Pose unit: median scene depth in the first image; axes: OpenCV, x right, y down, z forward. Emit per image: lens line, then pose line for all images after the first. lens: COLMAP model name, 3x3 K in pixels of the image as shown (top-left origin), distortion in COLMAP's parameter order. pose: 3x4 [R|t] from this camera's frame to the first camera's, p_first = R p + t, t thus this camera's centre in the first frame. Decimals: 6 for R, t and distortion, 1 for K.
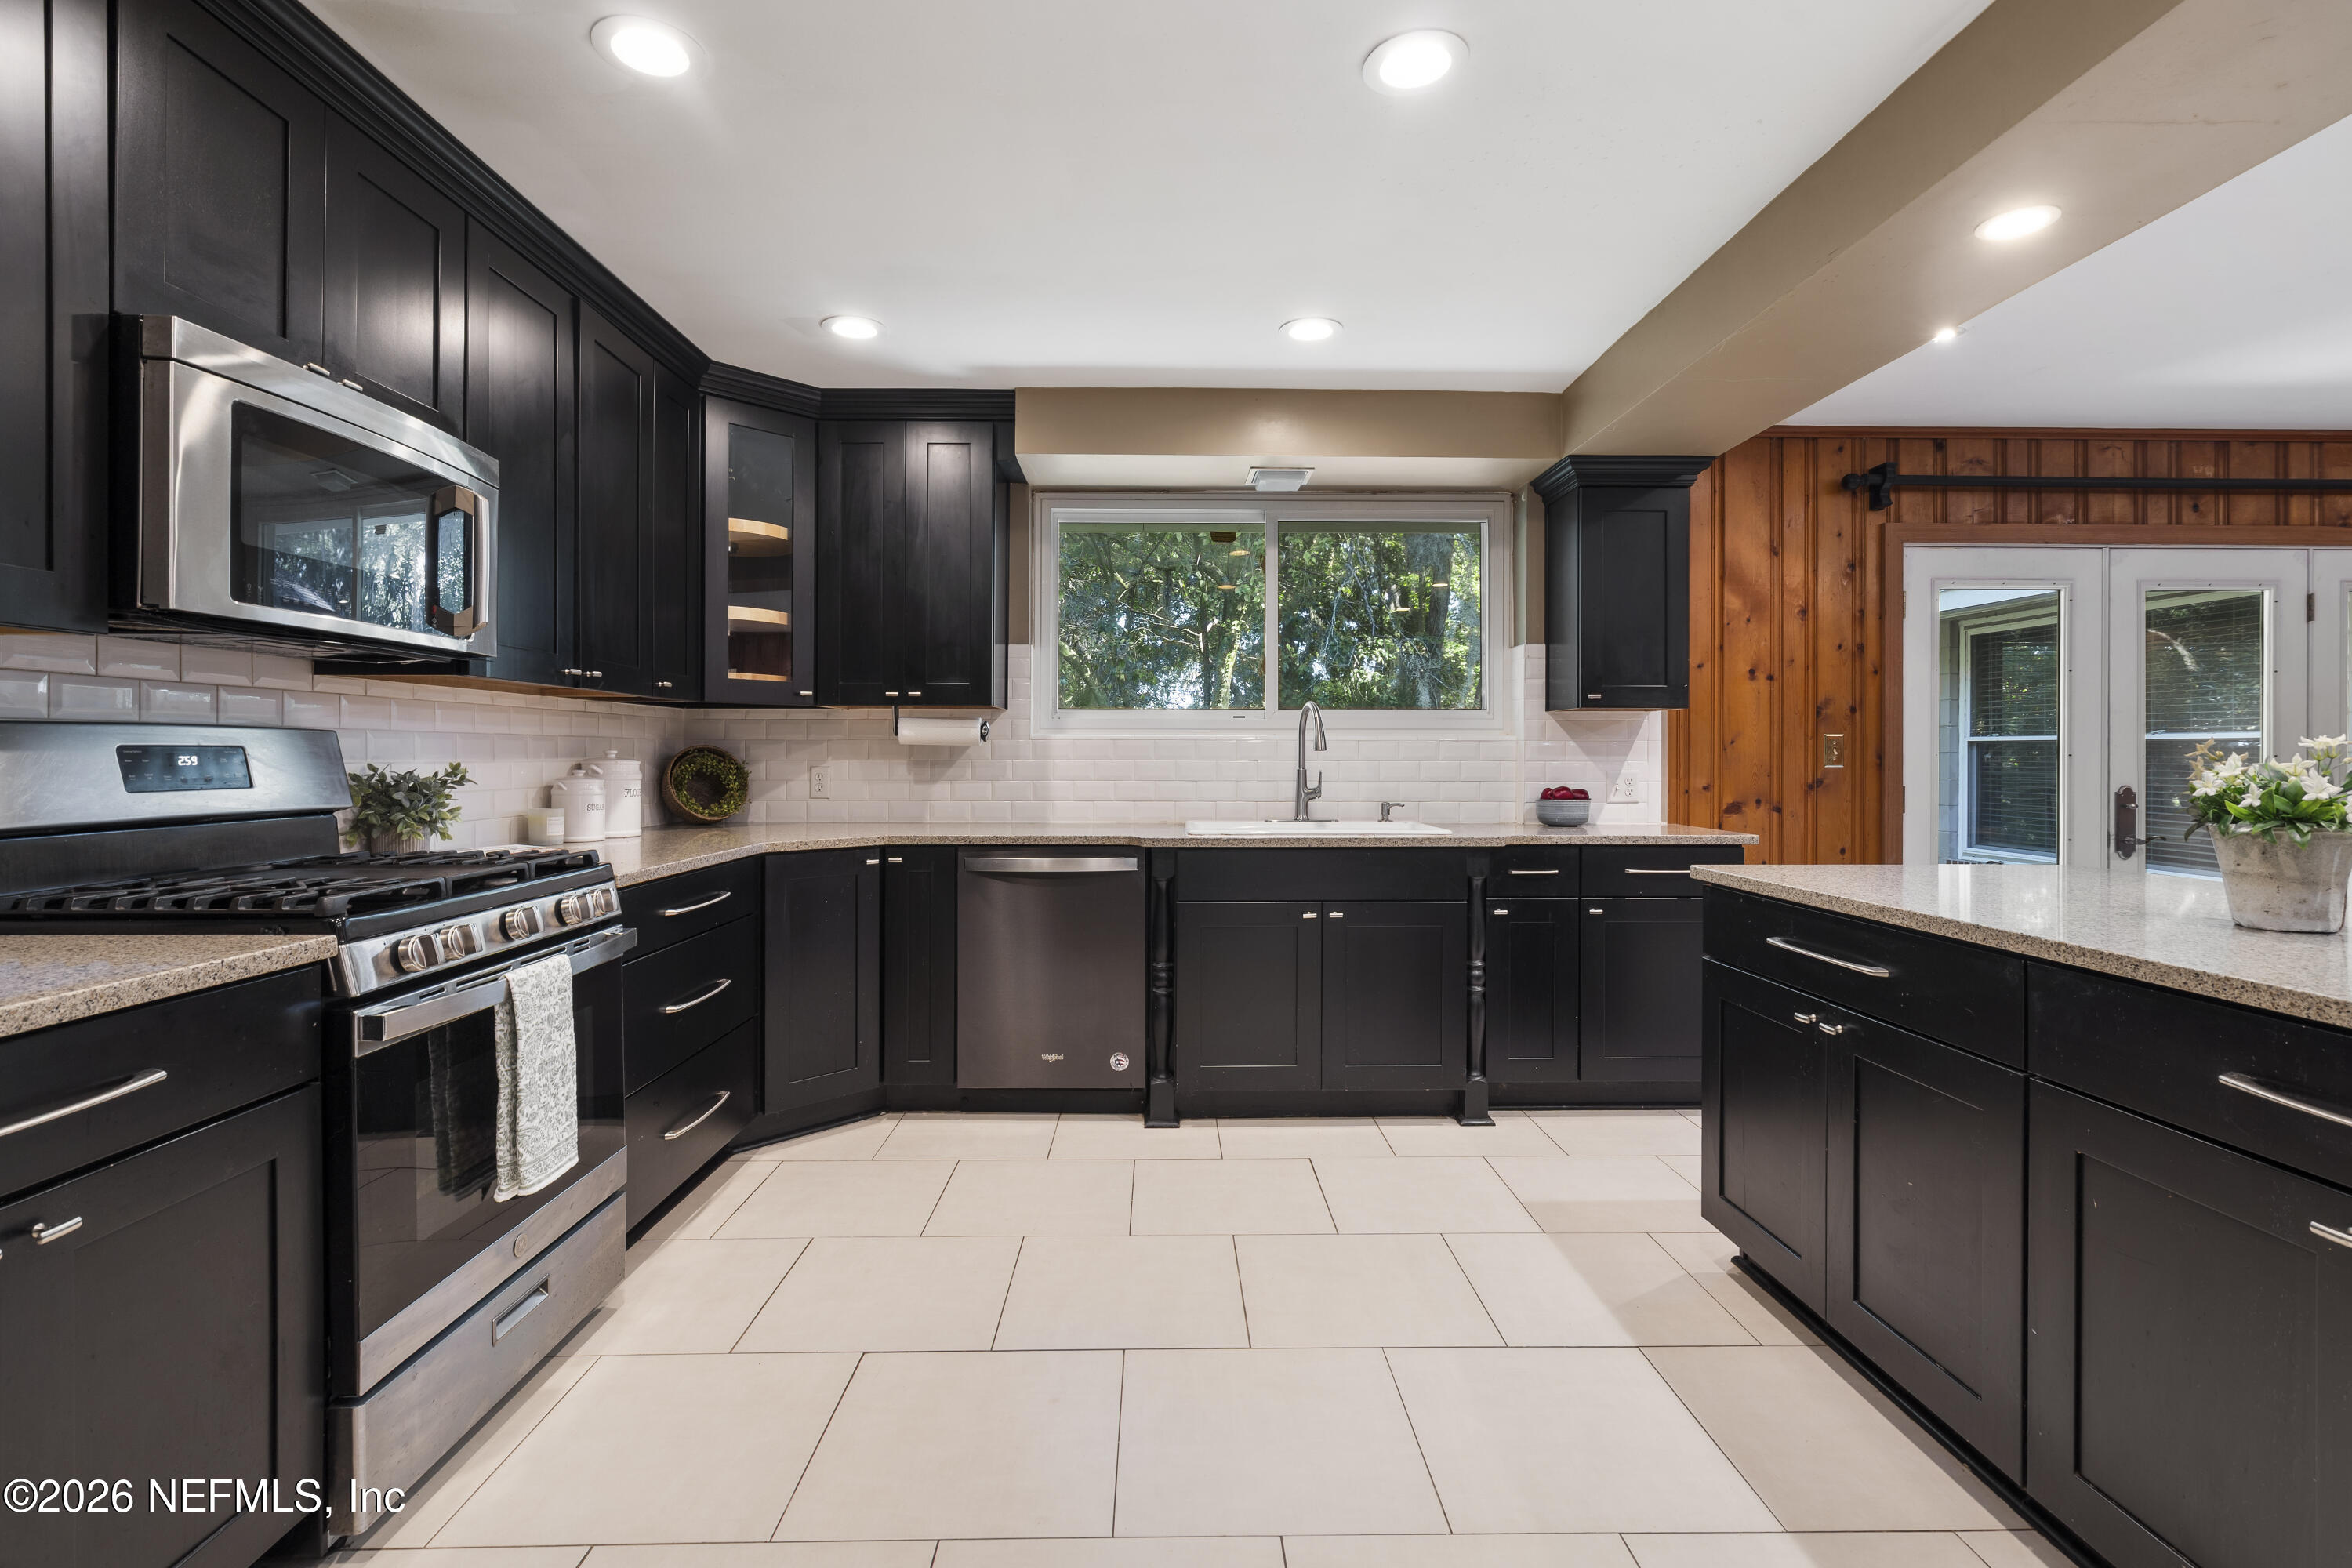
lens RADIAL K [[1119.4, 0, 1175.9], [0, 1119.4, 754.8], [0, 0, 1]] dist [-0.000848, -0.000025]
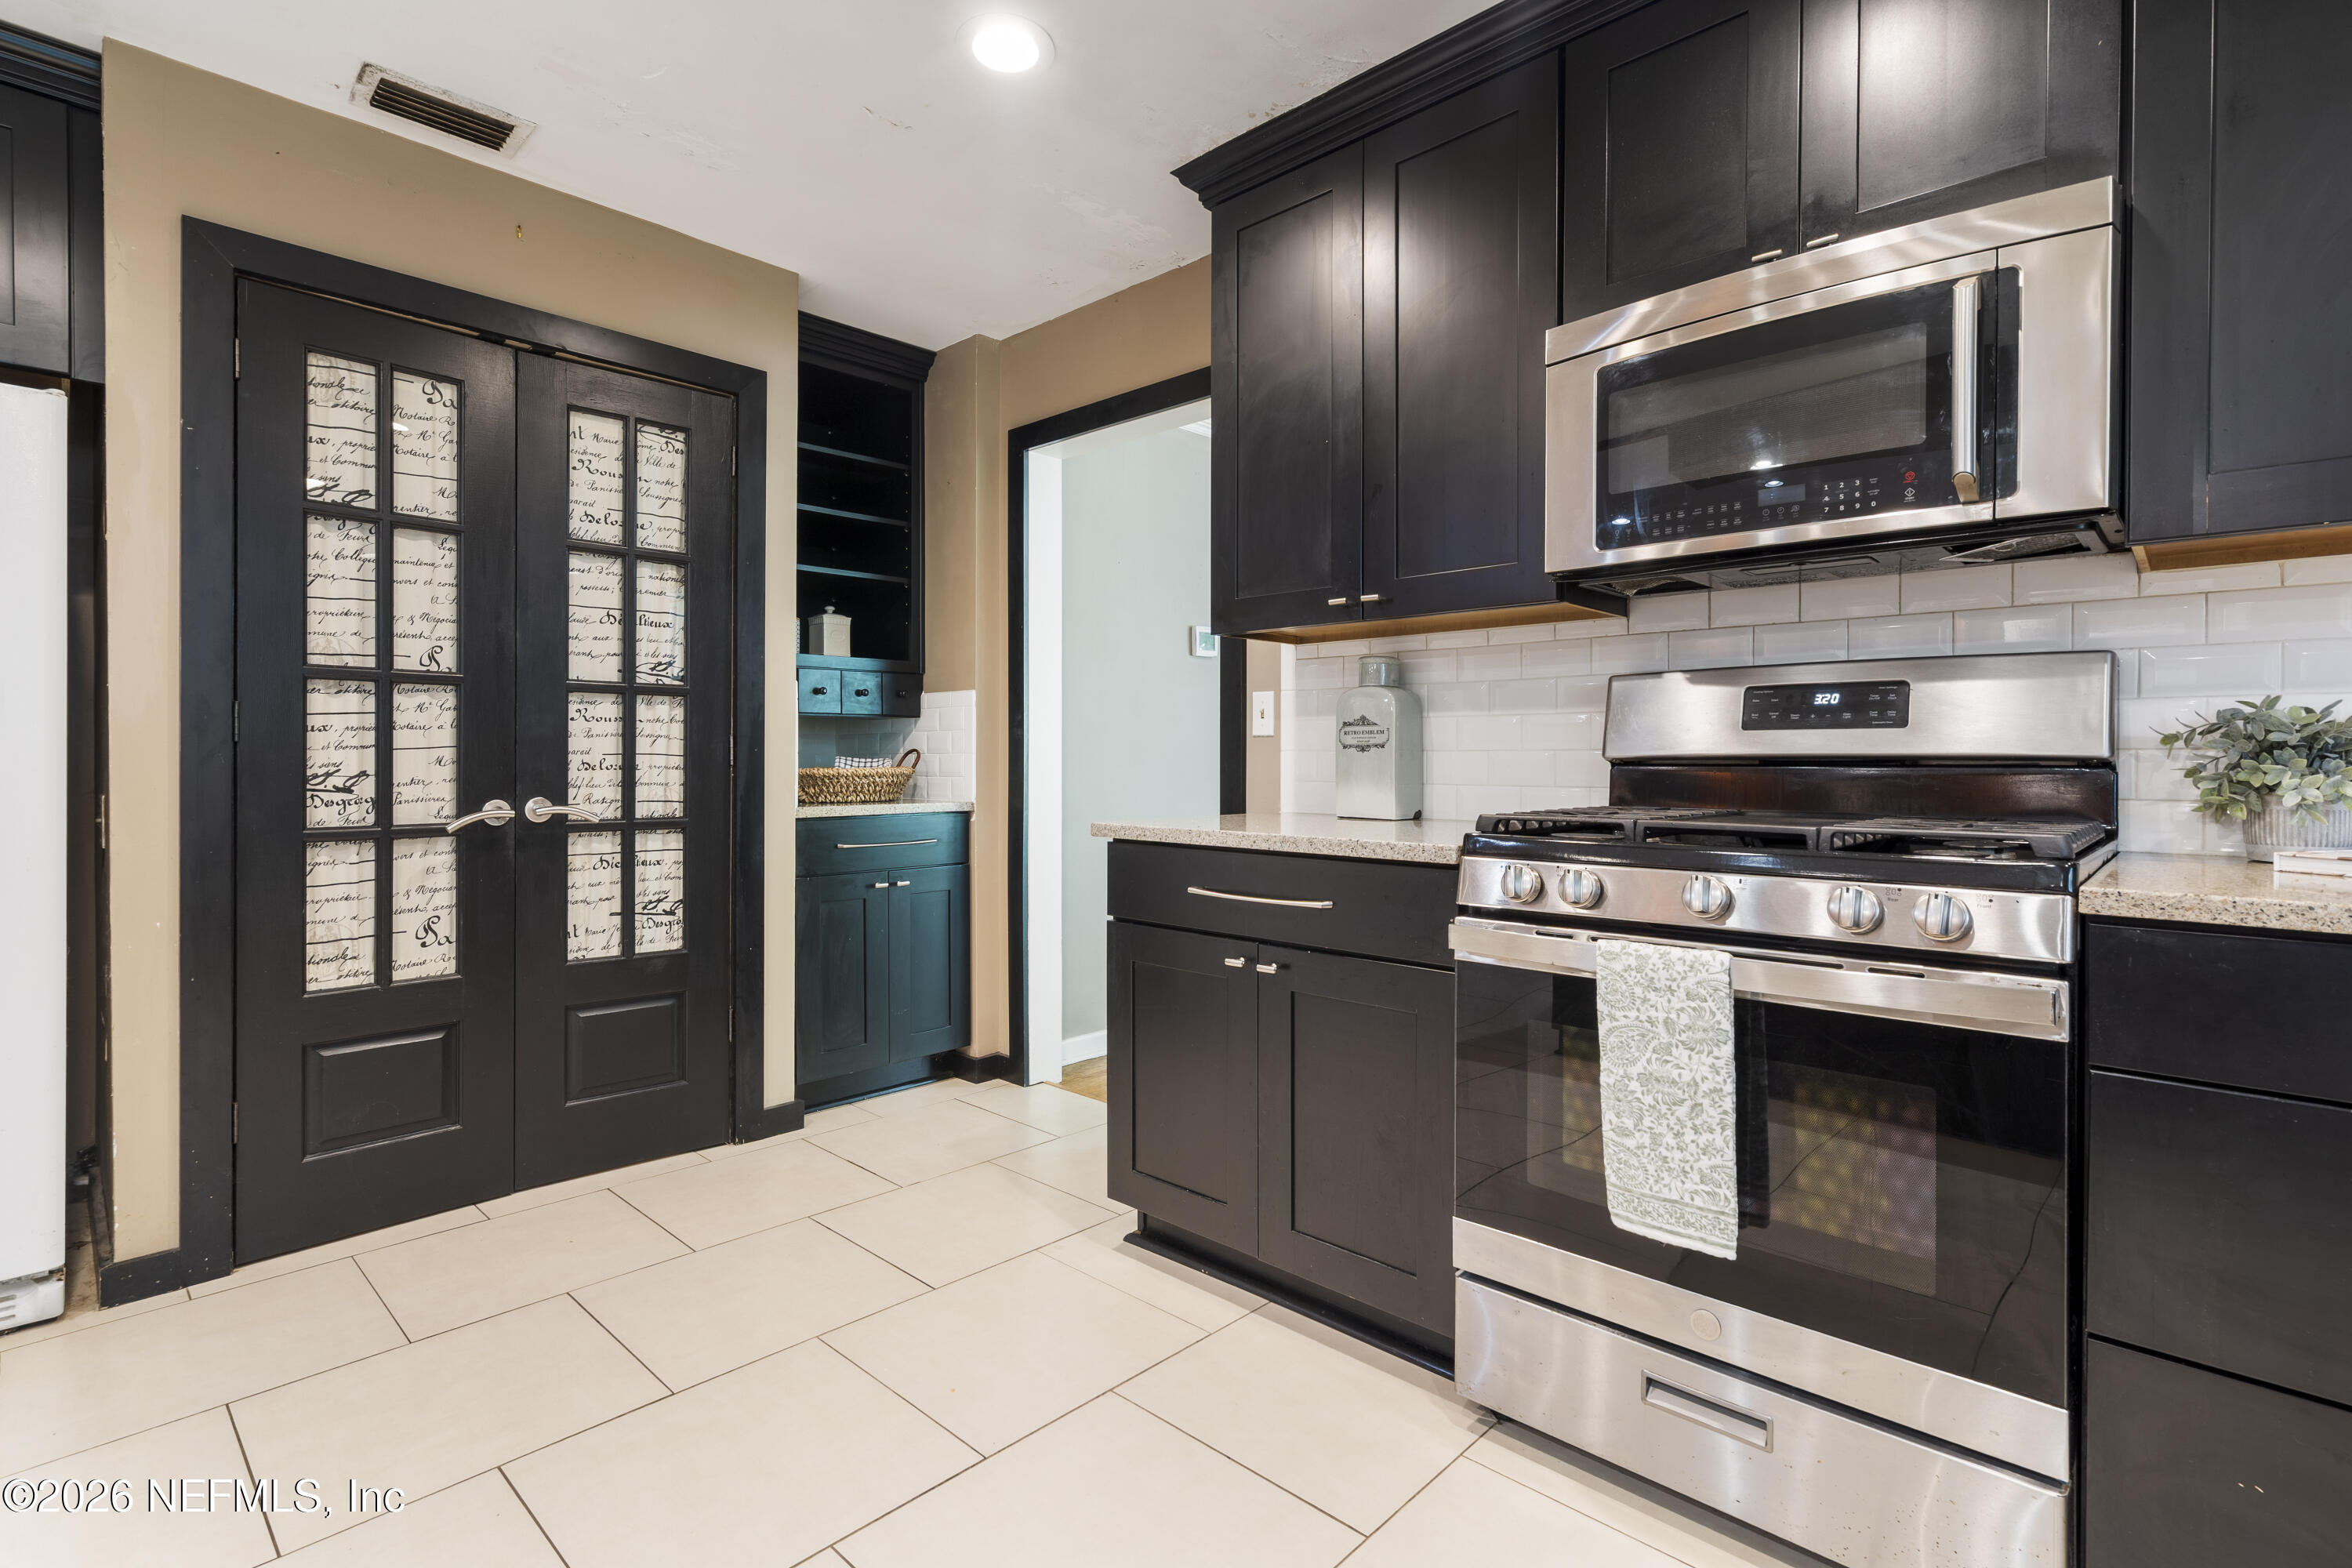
lens RADIAL K [[1119.4, 0, 1175.9], [0, 1119.4, 754.8], [0, 0, 1]] dist [-0.000848, -0.000025]
pose [[-0.699844, -0.001037, -0.714295, 0.207858], [-0.002894, 0.999995, 0.001383, 0.054065], [0.714290, 0.003035, -0.699843, 1.276687]]
